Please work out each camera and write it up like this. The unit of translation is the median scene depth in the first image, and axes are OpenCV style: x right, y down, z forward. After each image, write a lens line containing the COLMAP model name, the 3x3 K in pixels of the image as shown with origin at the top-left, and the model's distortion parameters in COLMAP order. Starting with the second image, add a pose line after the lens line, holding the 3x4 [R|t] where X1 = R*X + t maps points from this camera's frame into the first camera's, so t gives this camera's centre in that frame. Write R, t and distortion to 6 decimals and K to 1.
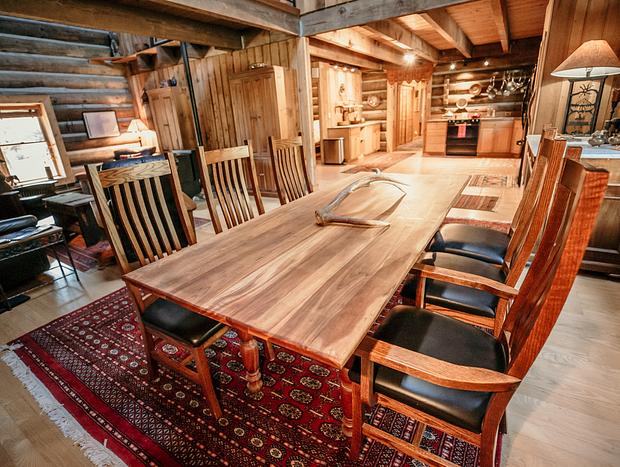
lens RADIAL K [[323.4, 0, 310.0], [0, 323.4, 233.5], [0, 0, 1]] dist [-0.057537, 0.020303]
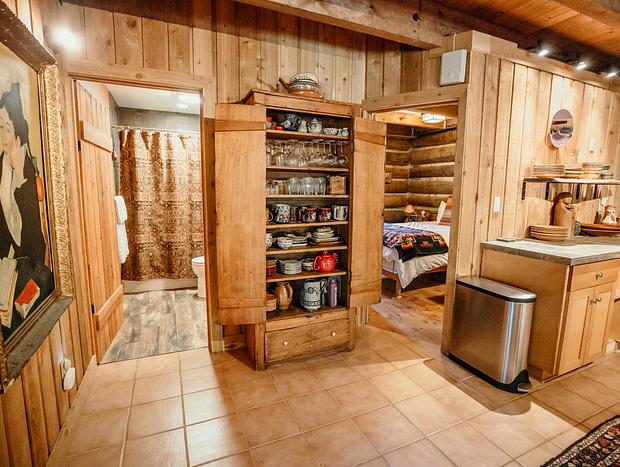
lens RADIAL K [[323.4, 0, 310.0], [0, 323.4, 233.5], [0, 0, 1]] dist [-0.057537, 0.020303]
pose [[0.822633, 0.152731, -0.547676, 0.083553], [-0.260116, 0.957627, -0.123651, -0.254572], [0.505584, 0.244179, 0.827503, 0.659439]]
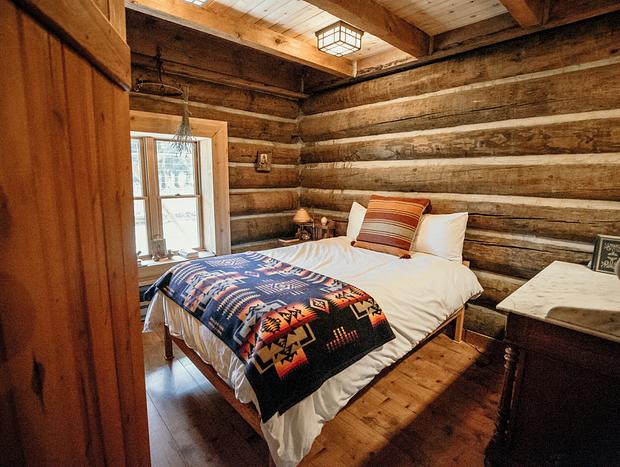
lens RADIAL K [[323.4, 0, 310.0], [0, 323.4, 233.5], [0, 0, 1]] dist [-0.057537, 0.020303]
pose [[0.955394, 0.122750, -0.268615, 0.034477], [-0.168012, 0.973914, -0.152526, -0.315277], [0.242886, 0.190853, 0.951095, 0.817562]]
